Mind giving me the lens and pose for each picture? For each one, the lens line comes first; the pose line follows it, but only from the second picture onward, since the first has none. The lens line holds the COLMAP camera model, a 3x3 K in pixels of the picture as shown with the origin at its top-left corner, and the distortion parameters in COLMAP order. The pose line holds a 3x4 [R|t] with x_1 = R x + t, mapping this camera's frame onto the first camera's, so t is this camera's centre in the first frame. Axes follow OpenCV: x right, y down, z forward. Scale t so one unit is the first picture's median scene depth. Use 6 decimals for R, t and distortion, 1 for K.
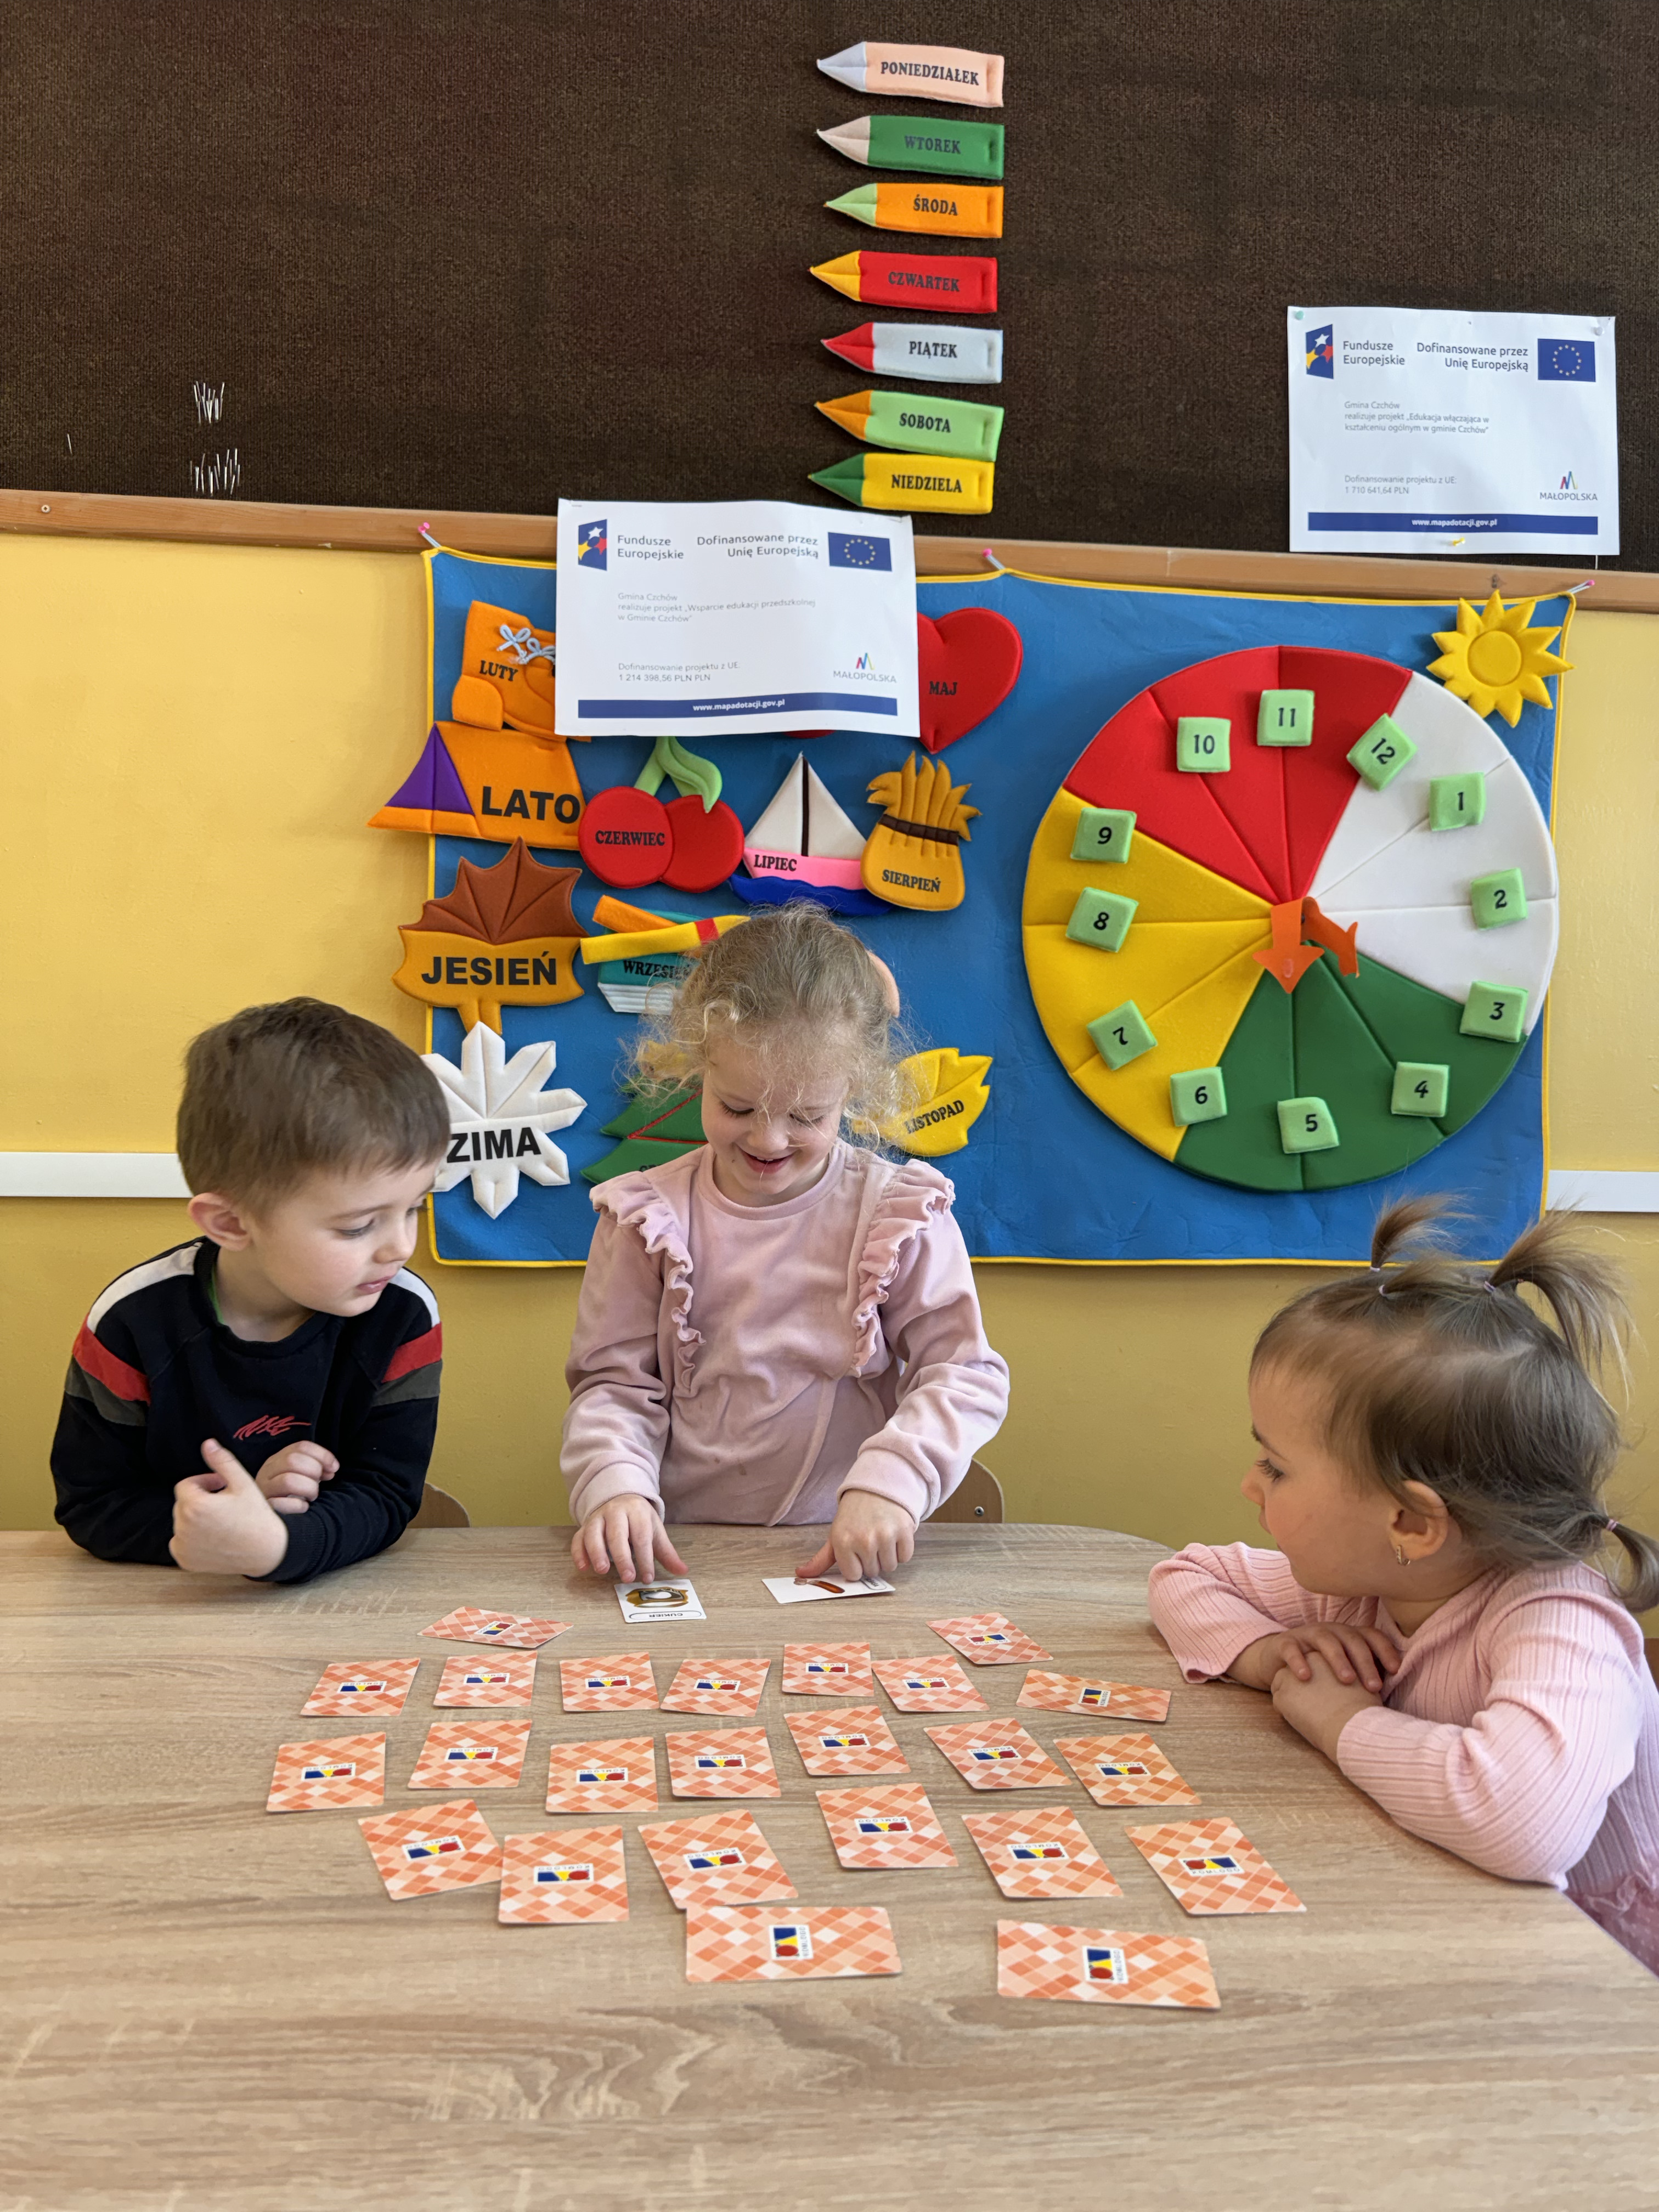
lens RADIAL K [[1544.5, 0, 838.4], [0, 1544.5, 1143.7], [0, 0, 1]] dist [0.029186, -0.034107]
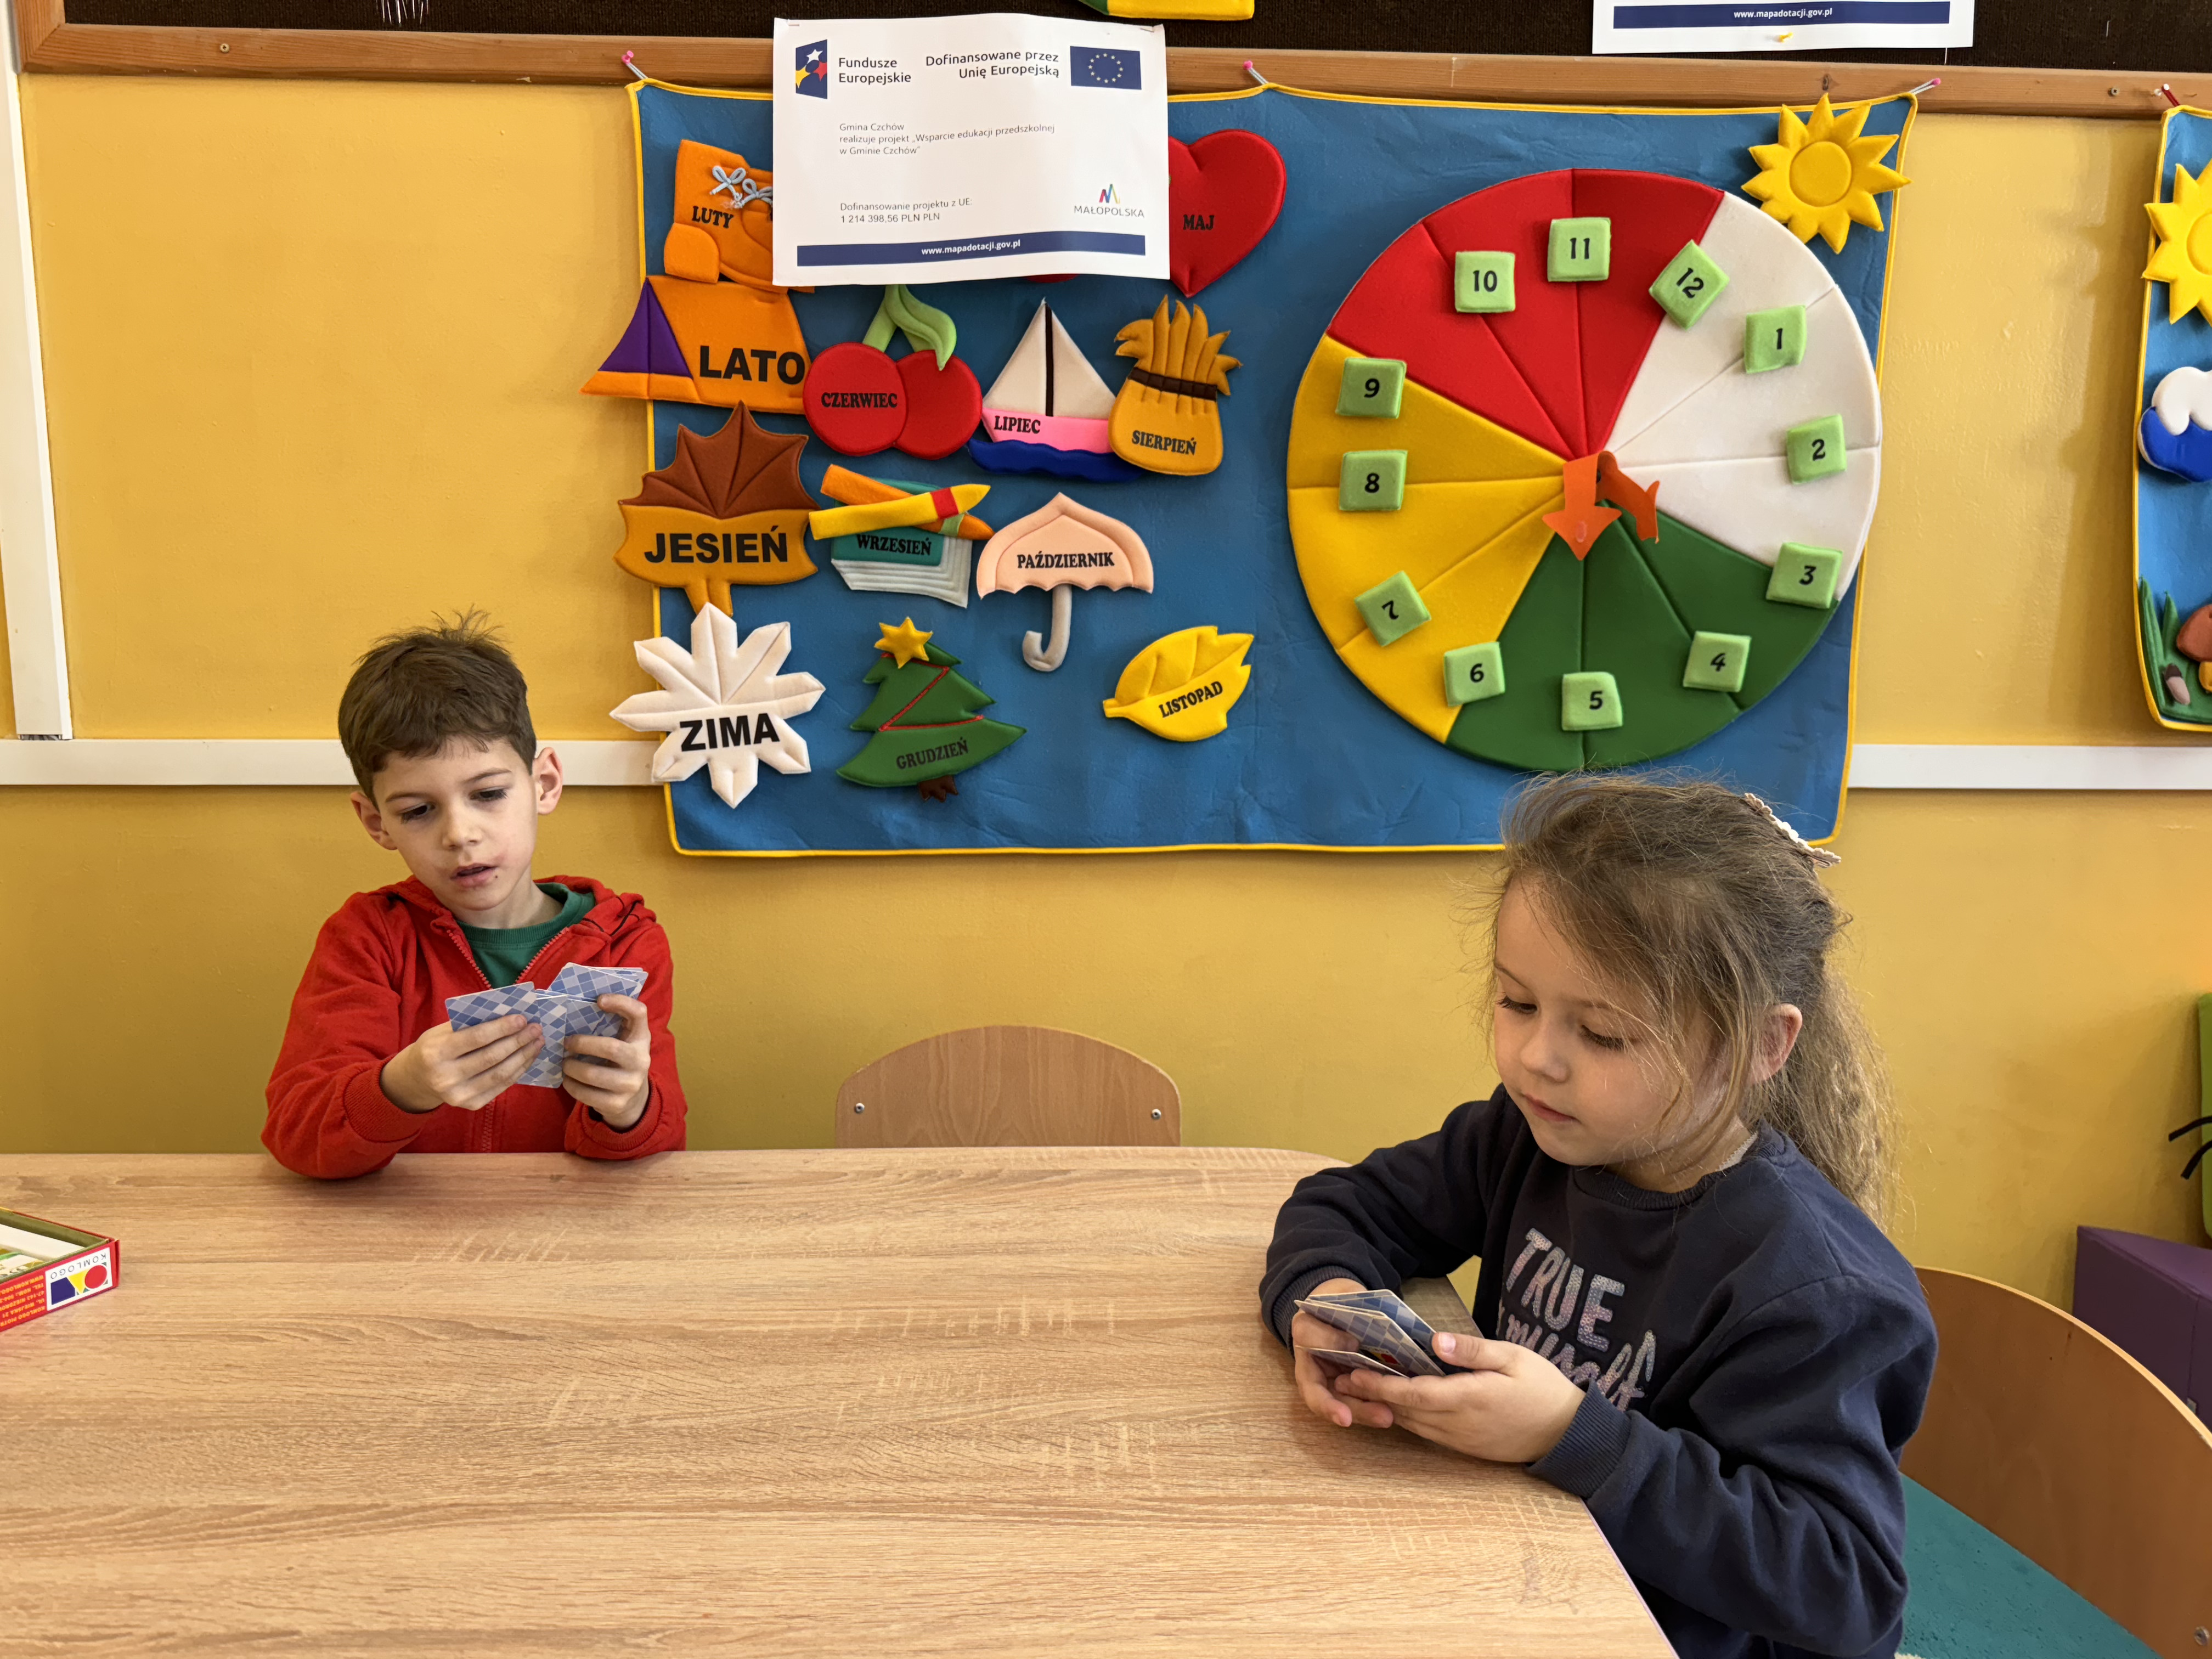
lens RADIAL K [[1544.5, 0, 1116.6], [0, 1544.5, 855.3], [0, 0, 1]] dist [0.029186, -0.034107]
pose [[0.998543, -0.001533, -0.053942, 0.069497], [0.008159, 0.992395, 0.122823, -0.038760], [0.053343, -0.123084, 0.990962, 0.048196]]
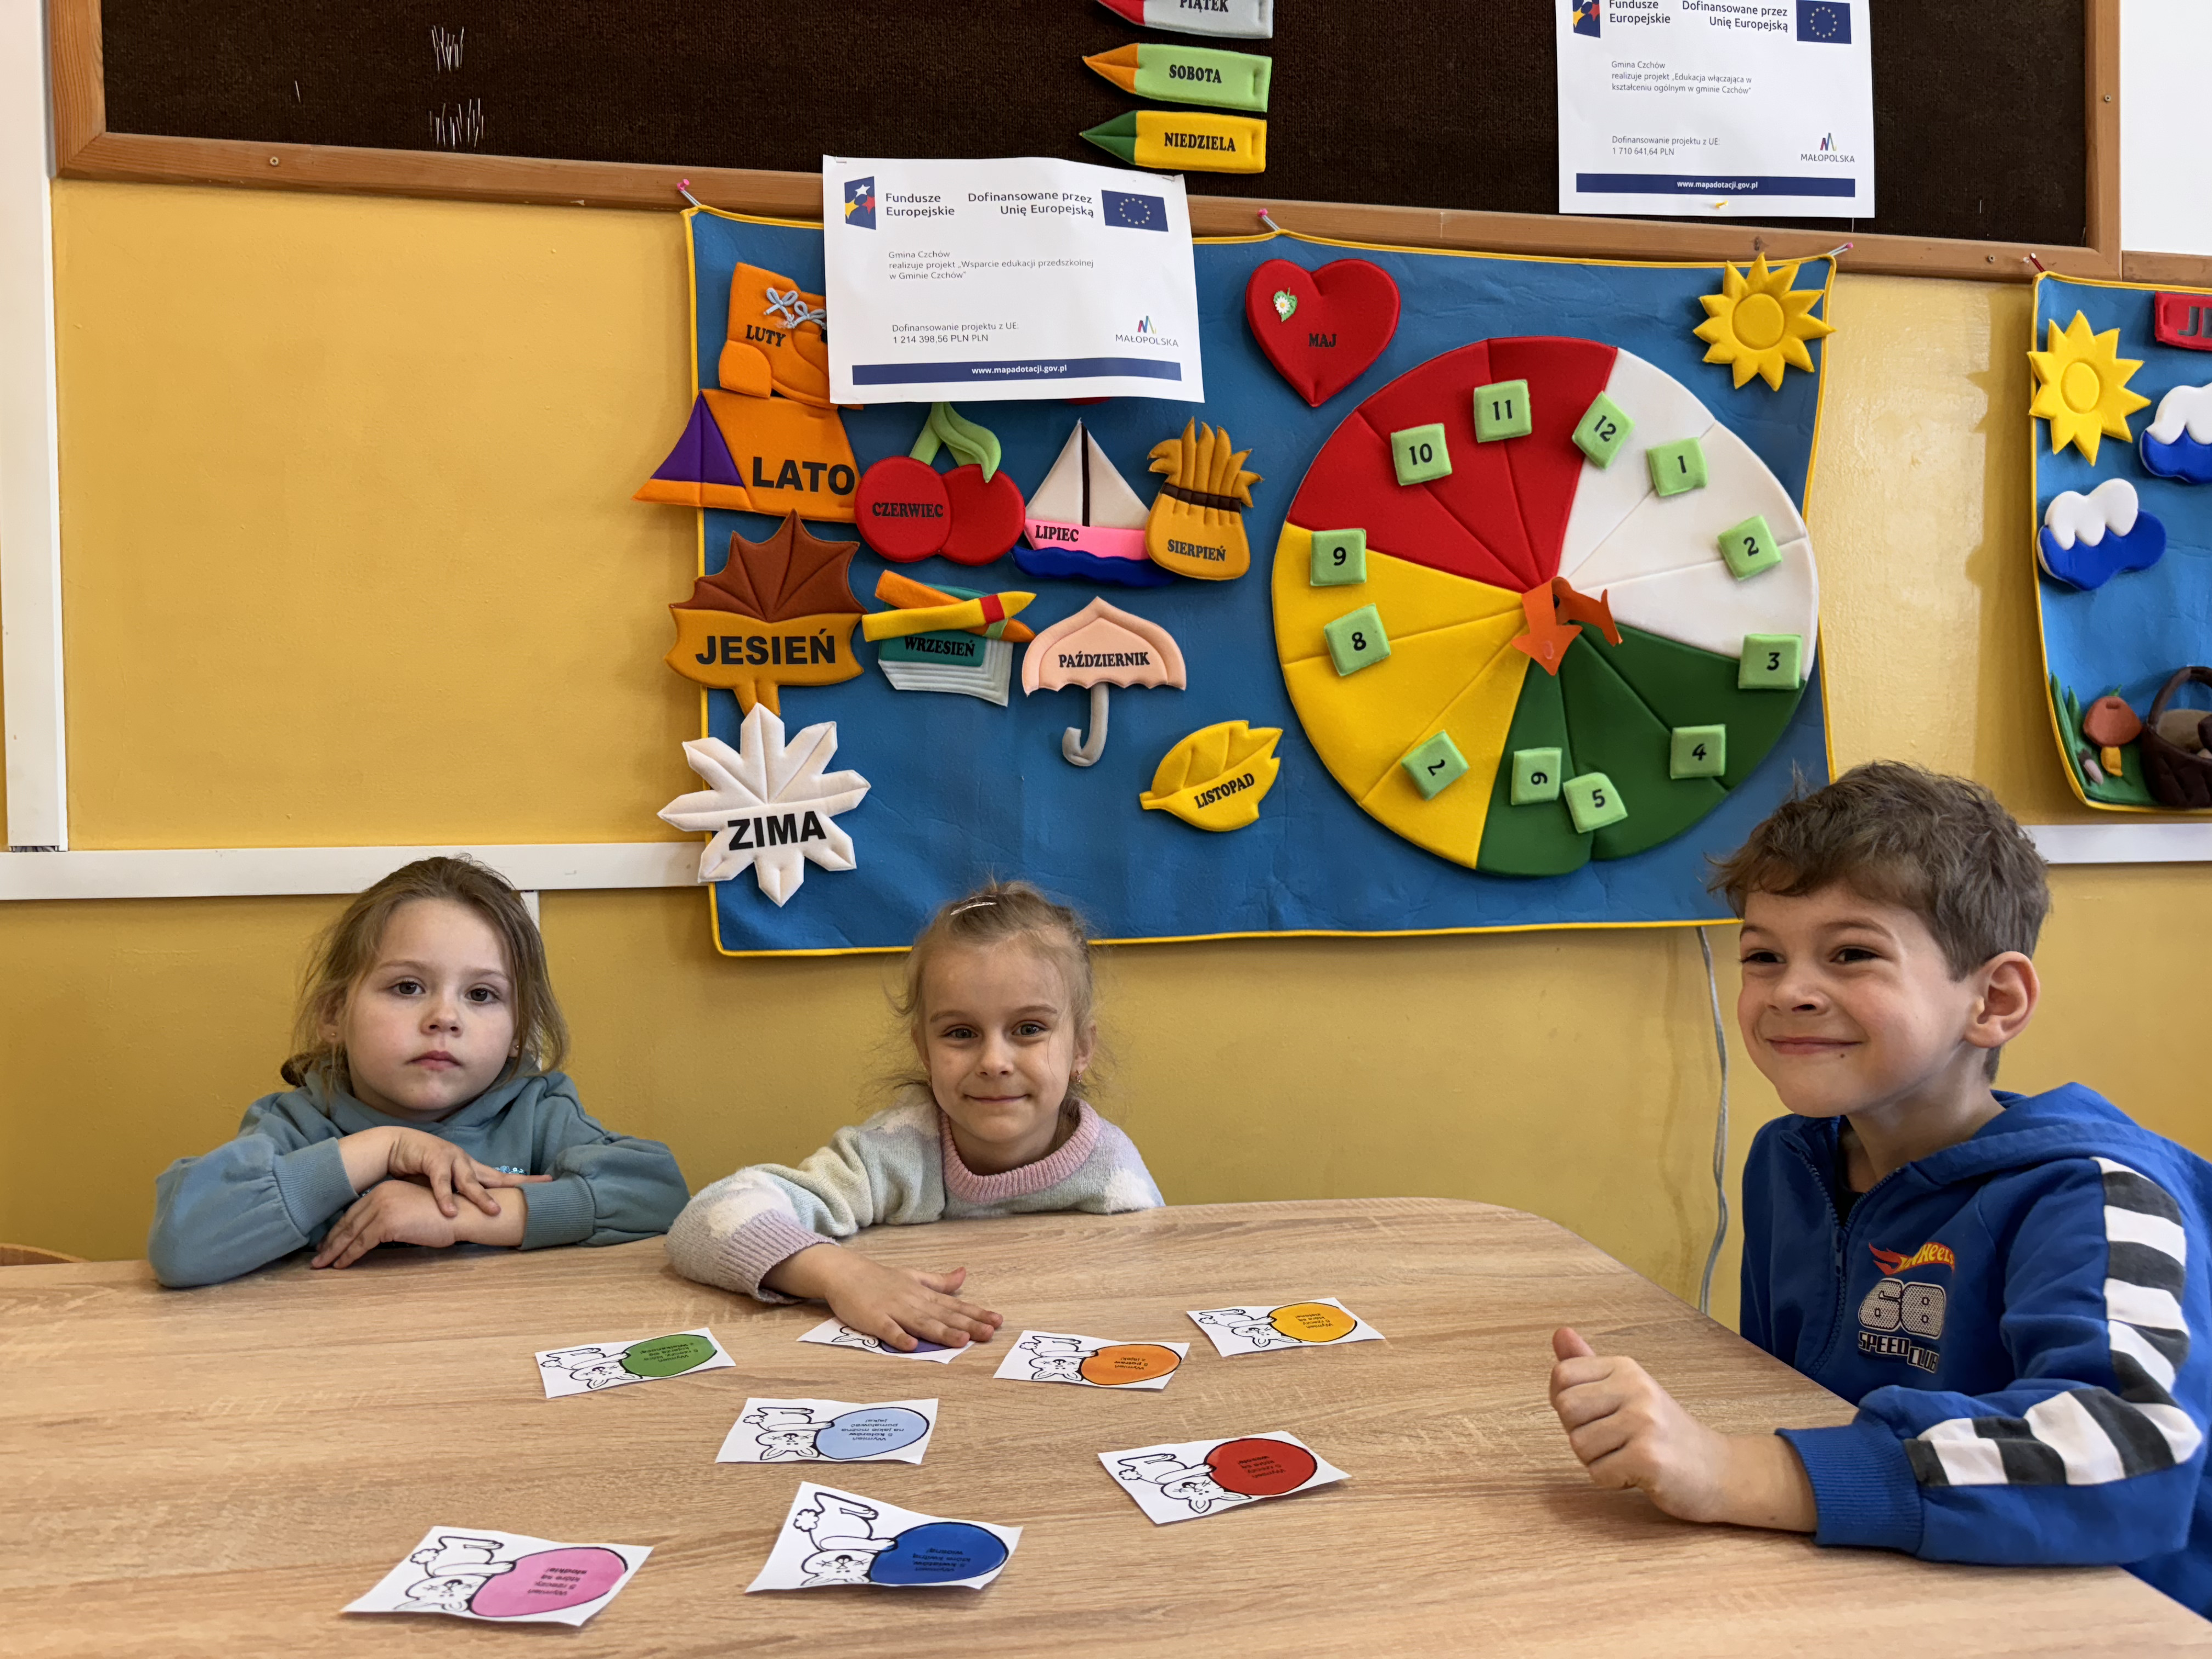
lens RADIAL K [[1544.5, 0, 1098.7], [0, 1544.5, 859.0], [0, 0, 1]] dist [0.029186, -0.034107]
pose [[0.997053, -0.026188, 0.072106, -0.091099], [0.023893, 0.999186, 0.032513, -0.007465], [-0.072898, -0.030694, 0.996867, 0.017041]]
